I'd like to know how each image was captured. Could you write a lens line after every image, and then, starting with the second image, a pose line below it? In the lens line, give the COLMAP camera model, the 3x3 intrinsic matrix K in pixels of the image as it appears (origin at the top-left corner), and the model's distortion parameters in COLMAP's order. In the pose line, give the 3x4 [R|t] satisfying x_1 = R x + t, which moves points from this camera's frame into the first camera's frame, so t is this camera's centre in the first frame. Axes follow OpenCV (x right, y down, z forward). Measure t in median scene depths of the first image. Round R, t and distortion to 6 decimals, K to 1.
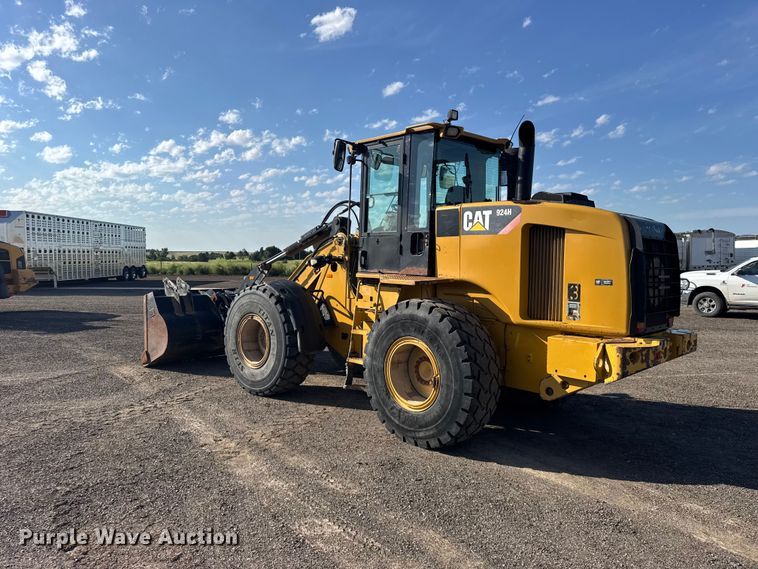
lens RADIAL K [[511.4, 0, 377.0], [0, 511.4, 282.1], [0, 0, 1]] dist [0.054072, -0.001330]
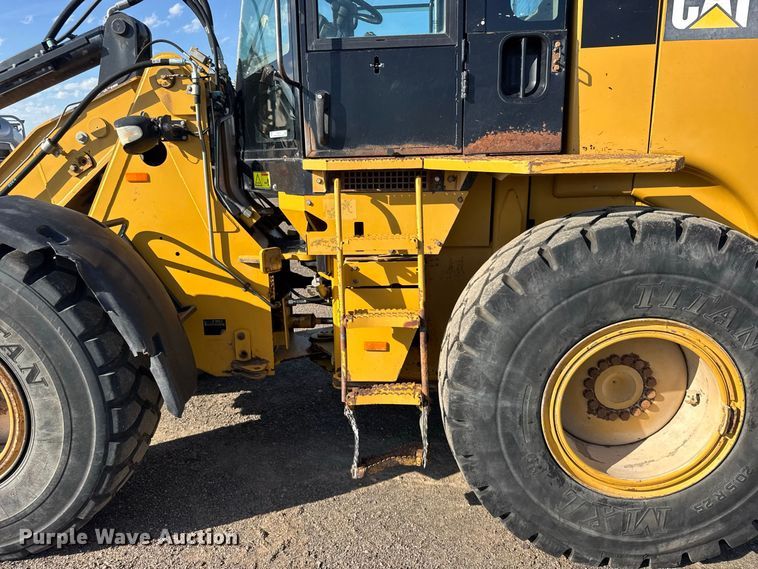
lens RADIAL K [[538.4, 0, 374.1], [0, 538.4, 286.0], [0, 0, 1]] dist [0.052219, -0.066659]
pose [[0.760309, -0.180941, 0.623852, -0.250226], [0.065402, 0.976863, 0.203620, -0.005328], [-0.646261, -0.114013, 0.754552, 0.656356]]
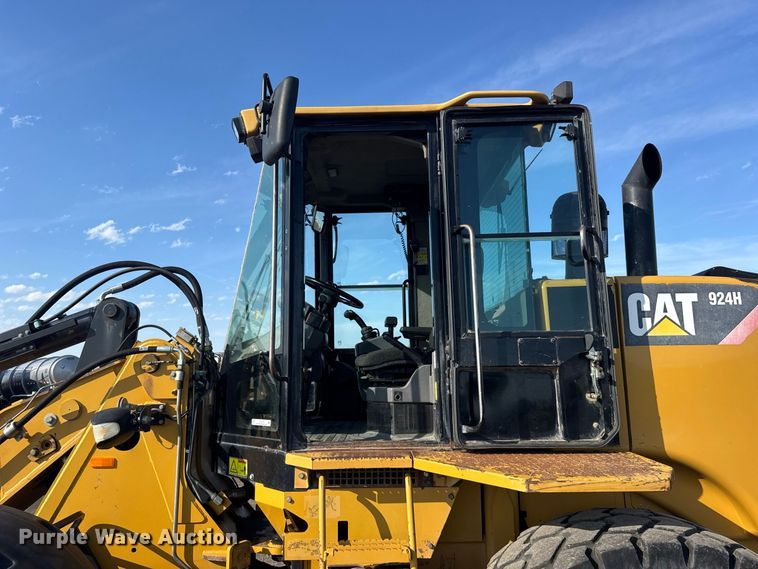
lens RADIAL K [[538.4, 0, 374.1], [0, 538.4, 286.0], [0, 0, 1]] dist [0.052219, -0.066659]
pose [[0.711146, 0.080233, 0.698451, -0.258081], [0.063401, 0.982100, -0.177370, -0.060023], [-0.700180, 0.170419, 0.693329, 0.669787]]
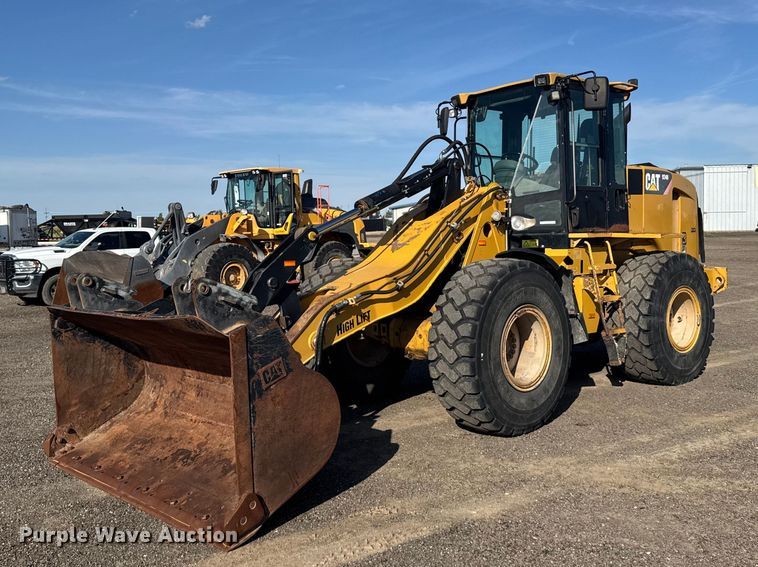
lens RADIAL K [[766.2, 0, 357.3], [0, 766.2, 266.4], [0, 0, 1]] dist [0.054786, -0.013743]
pose [[0.090449, -0.054530, 0.994407, -1.287034], [0.070237, 0.996363, 0.048249, -0.048282], [-0.993421, 0.065480, 0.093950, 1.204516]]
